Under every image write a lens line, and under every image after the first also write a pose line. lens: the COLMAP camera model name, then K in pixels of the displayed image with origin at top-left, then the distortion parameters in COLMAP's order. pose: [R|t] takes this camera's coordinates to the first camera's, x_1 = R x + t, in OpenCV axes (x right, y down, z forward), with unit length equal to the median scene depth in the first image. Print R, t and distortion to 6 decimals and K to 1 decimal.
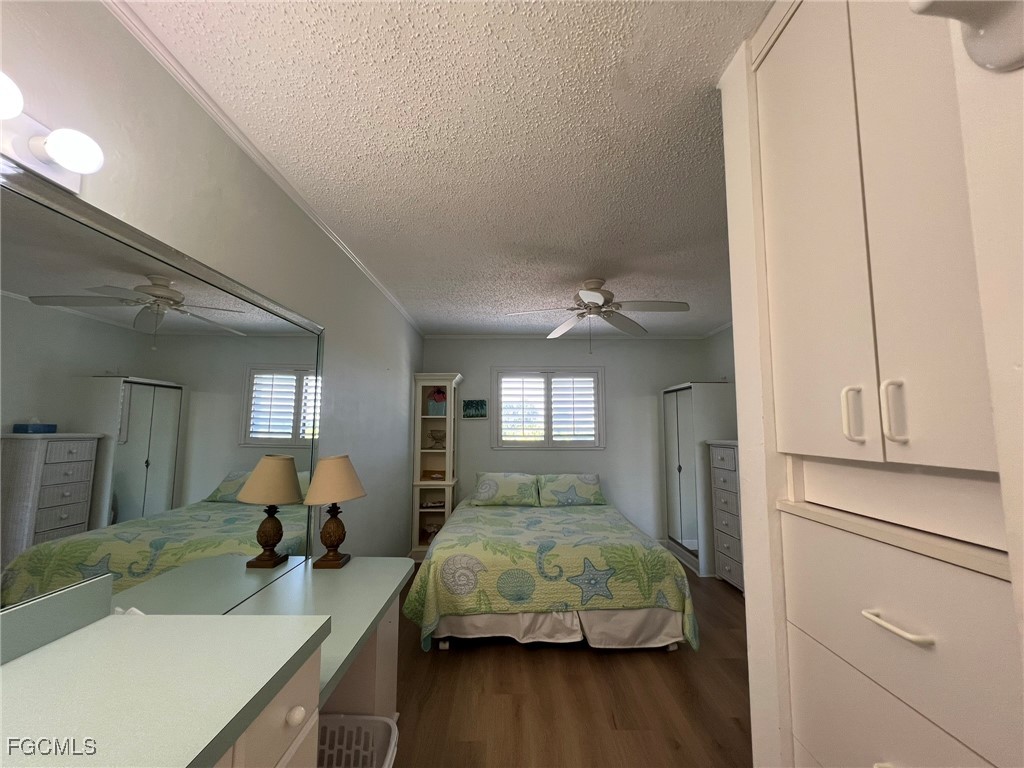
lens RADIAL K [[412.7, 0, 511.6], [0, 412.7, 383.6], [0, 0, 1]] dist [0.001009, 0.000772]
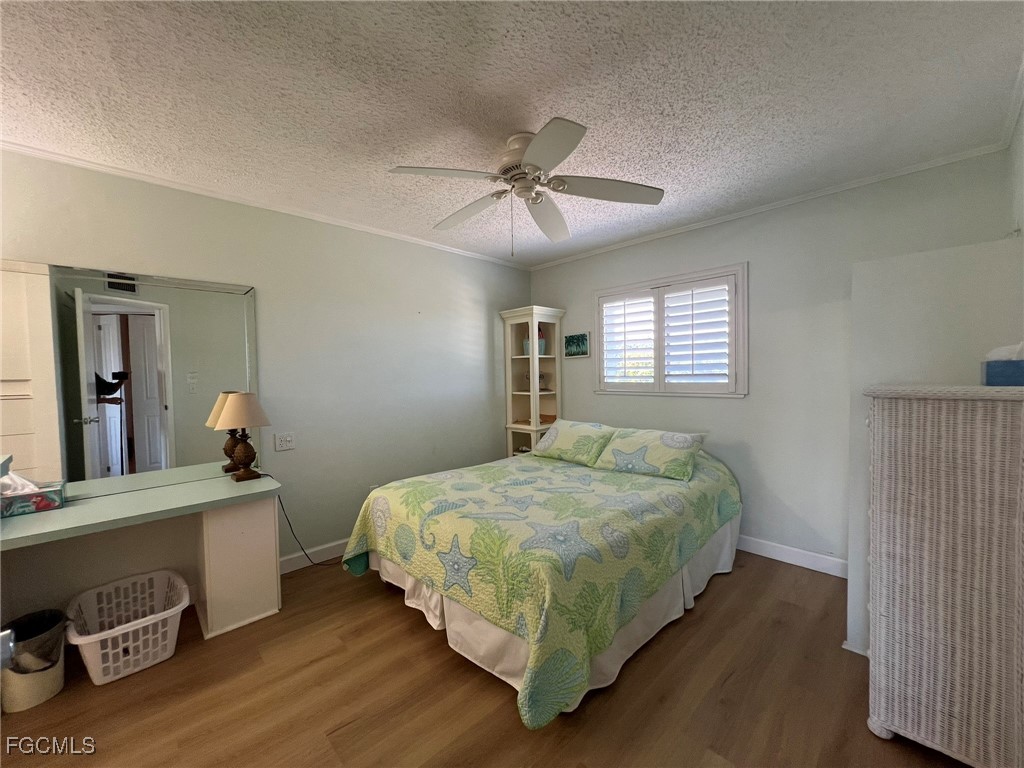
lens RADIAL K [[412.7, 0, 513.5], [0, 412.7, 387.1], [0, 0, 1]] dist [0.001009, 0.000772]
pose [[0.693815, 0.012240, -0.720049, 0.472699], [0.091729, 0.990209, 0.105219, 0.049834], [0.714288, -0.139052, 0.685899, 0.352359]]
